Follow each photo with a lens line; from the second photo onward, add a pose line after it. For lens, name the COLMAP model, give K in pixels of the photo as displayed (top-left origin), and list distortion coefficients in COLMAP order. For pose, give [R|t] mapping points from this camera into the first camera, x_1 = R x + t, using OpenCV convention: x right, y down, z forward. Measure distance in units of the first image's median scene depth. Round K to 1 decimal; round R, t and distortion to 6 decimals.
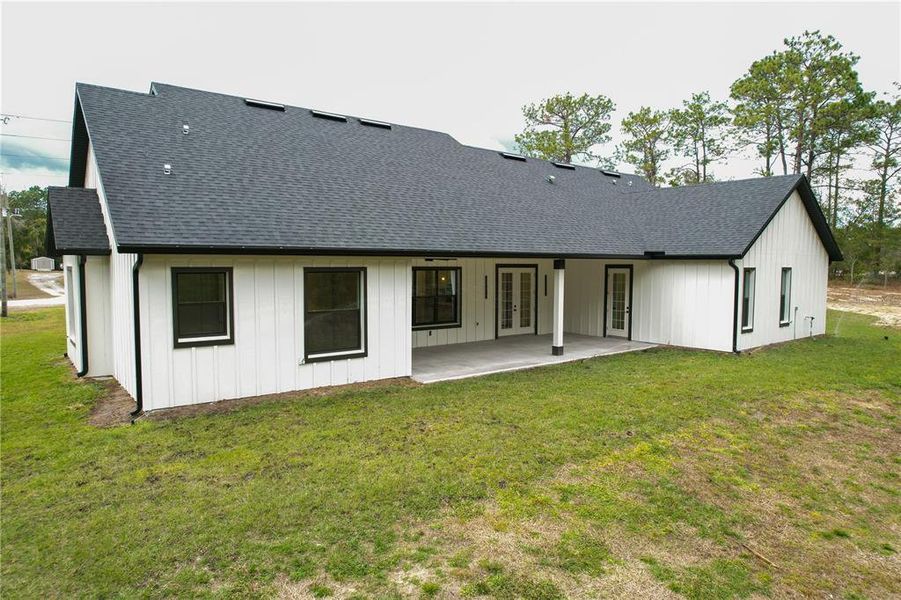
lens RADIAL K [[557.6, 0, 450.5], [0, 557.6, 300.0], [0, 0, 1]] dist [-0.058749, 0.000110]
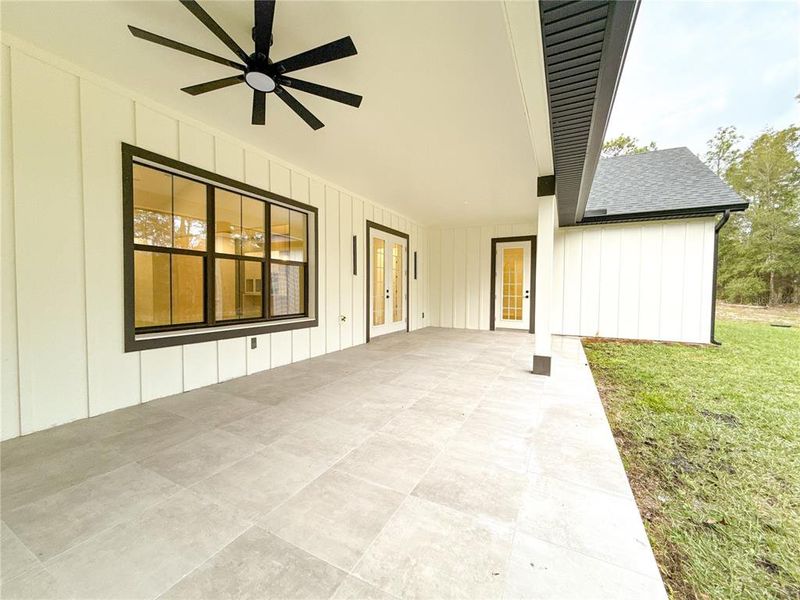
lens RADIAL K [[320.0, 0, 400.0], [0, 320.0, 300.0], [0, 0, 1]] dist [0.000560, 0.000146]
pose [[0.906269, -0.010690, 0.422567, -0.034669], [0.020350, 0.999624, -0.018355, 0.030232], [-0.422212, 0.025233, 0.906146, 0.662244]]
